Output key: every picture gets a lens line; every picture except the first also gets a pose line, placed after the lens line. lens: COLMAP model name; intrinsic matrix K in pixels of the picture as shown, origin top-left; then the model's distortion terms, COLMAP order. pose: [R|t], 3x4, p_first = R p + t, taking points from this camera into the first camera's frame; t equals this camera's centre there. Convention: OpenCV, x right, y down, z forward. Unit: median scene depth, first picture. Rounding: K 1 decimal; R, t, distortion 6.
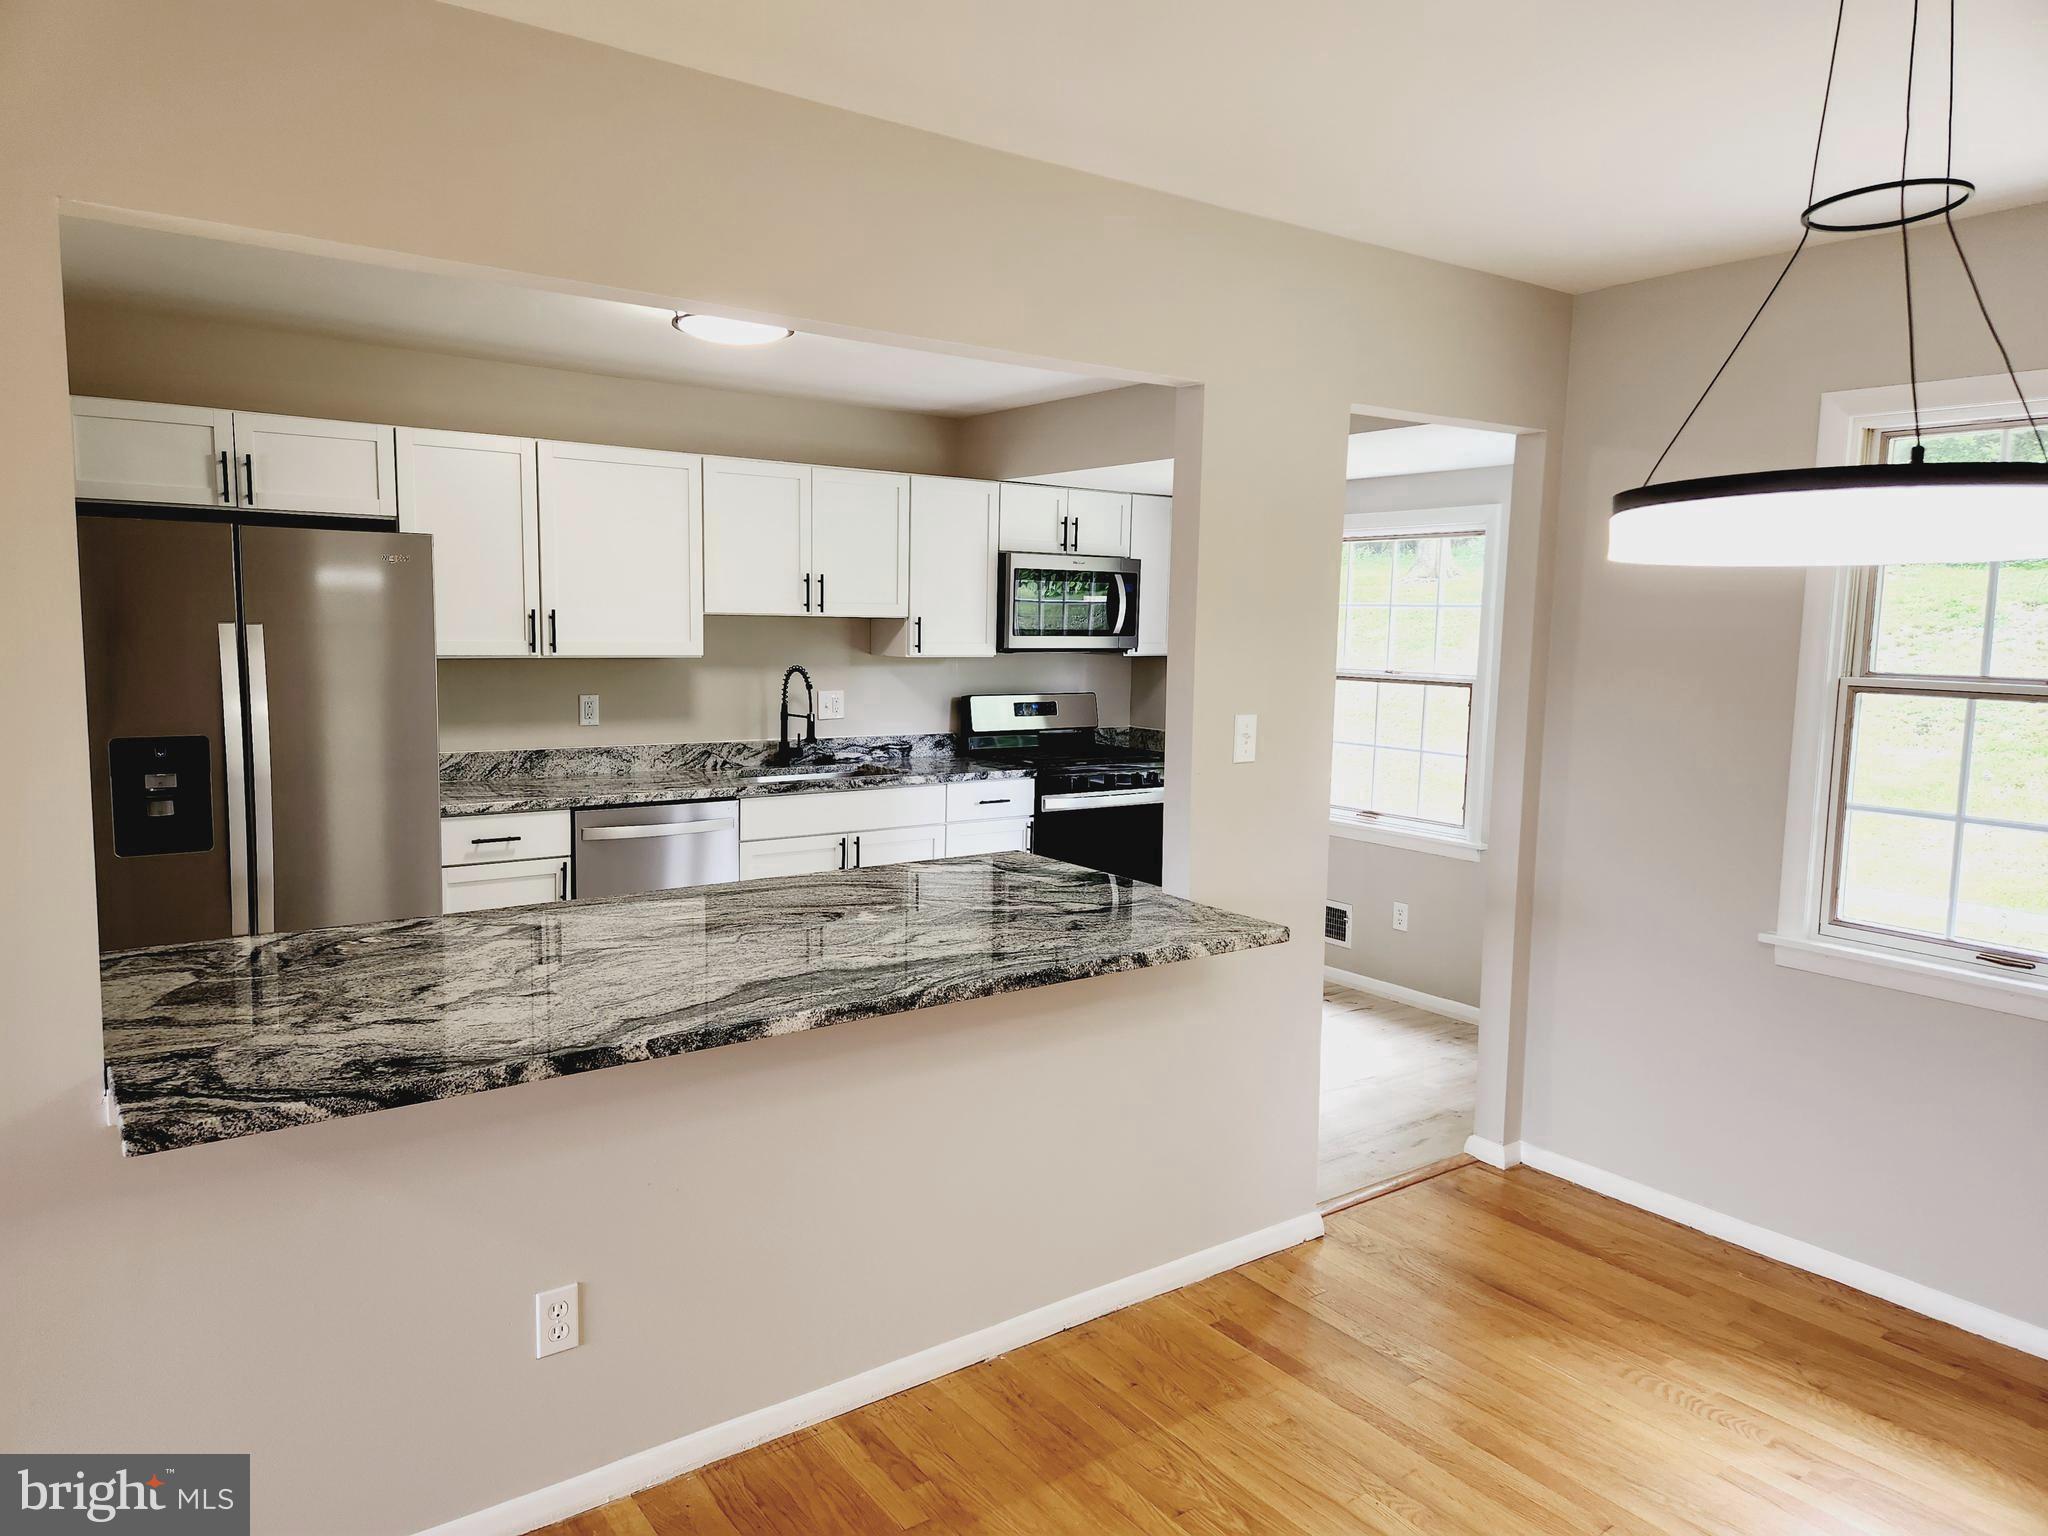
lens RADIAL K [[1354.2, 0, 1002.9], [0, 1354.2, 761.1], [0, 0, 1]] dist [0.081031, -0.073975]
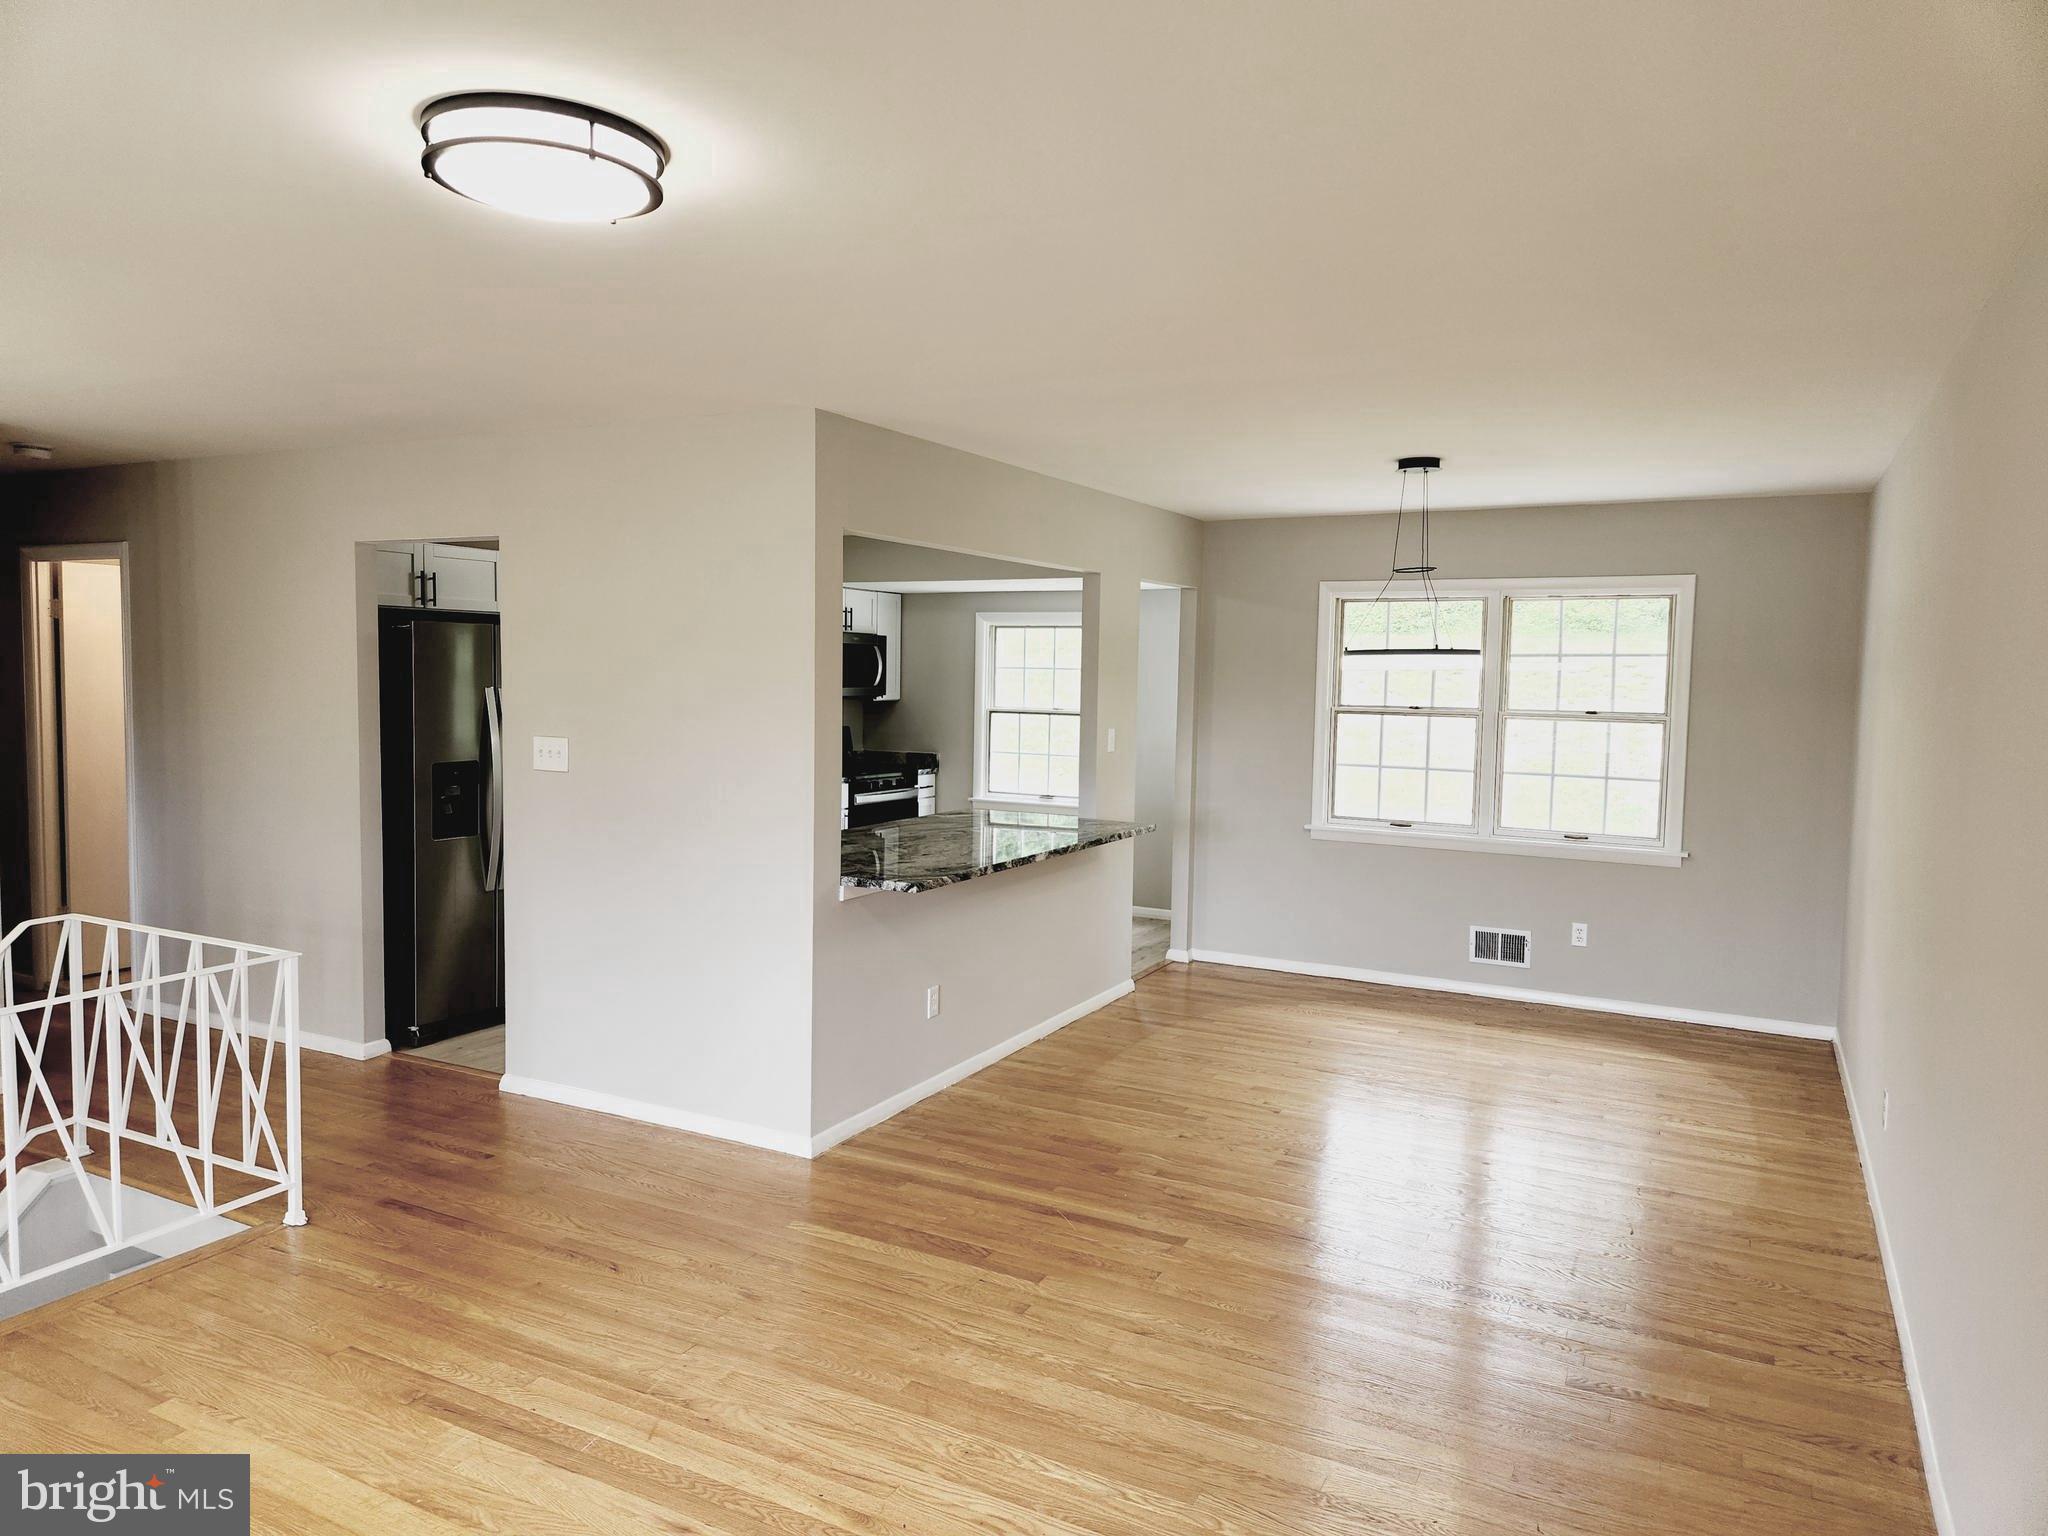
lens RADIAL K [[1354.2, 0, 1021.9], [0, 1354.2, 762.9], [0, 0, 1]] dist [0.081031, -0.073975]
pose [[0.894518, -0.033058, 0.445808, -0.606756], [0.046217, 0.998757, -0.018673, 0.034887], [-0.444636, 0.037308, 0.894934, -0.547968]]
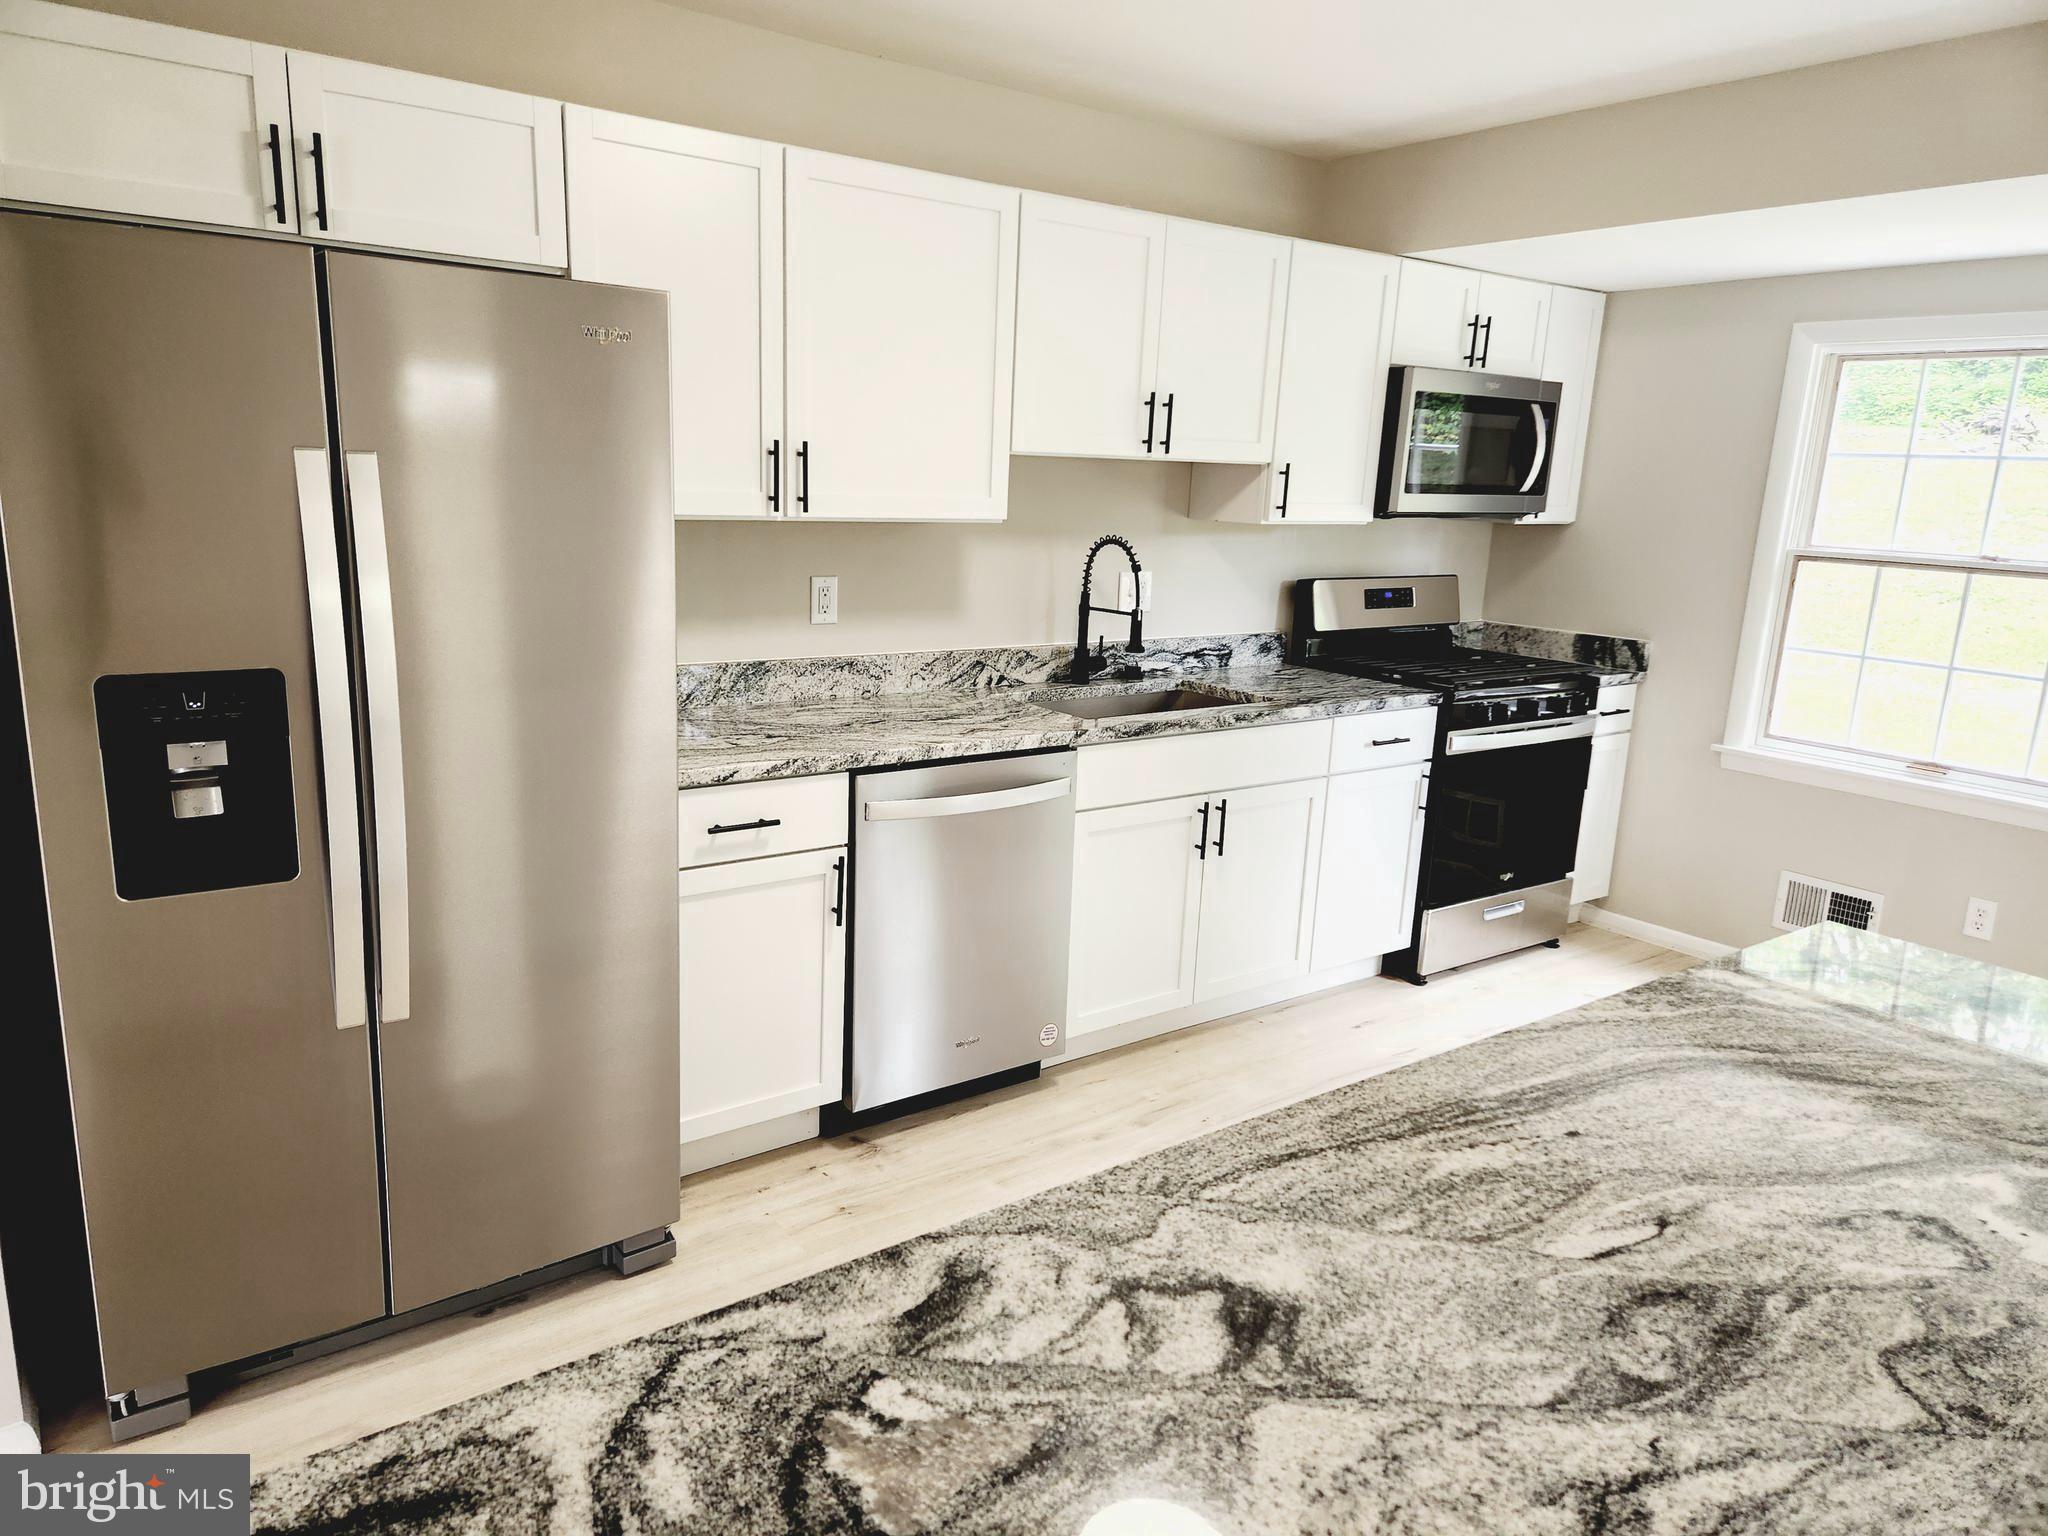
lens RADIAL K [[1354.2, 0, 1009.7], [0, 1354.2, 770.4], [0, 0, 1]] dist [0.081031, -0.073975]
pose [[0.999745, 0.018593, 0.012827, -0.259160], [-0.019950, 0.993123, 0.115360, -0.038841], [-0.010594, -0.115586, 0.993241, 0.400257]]
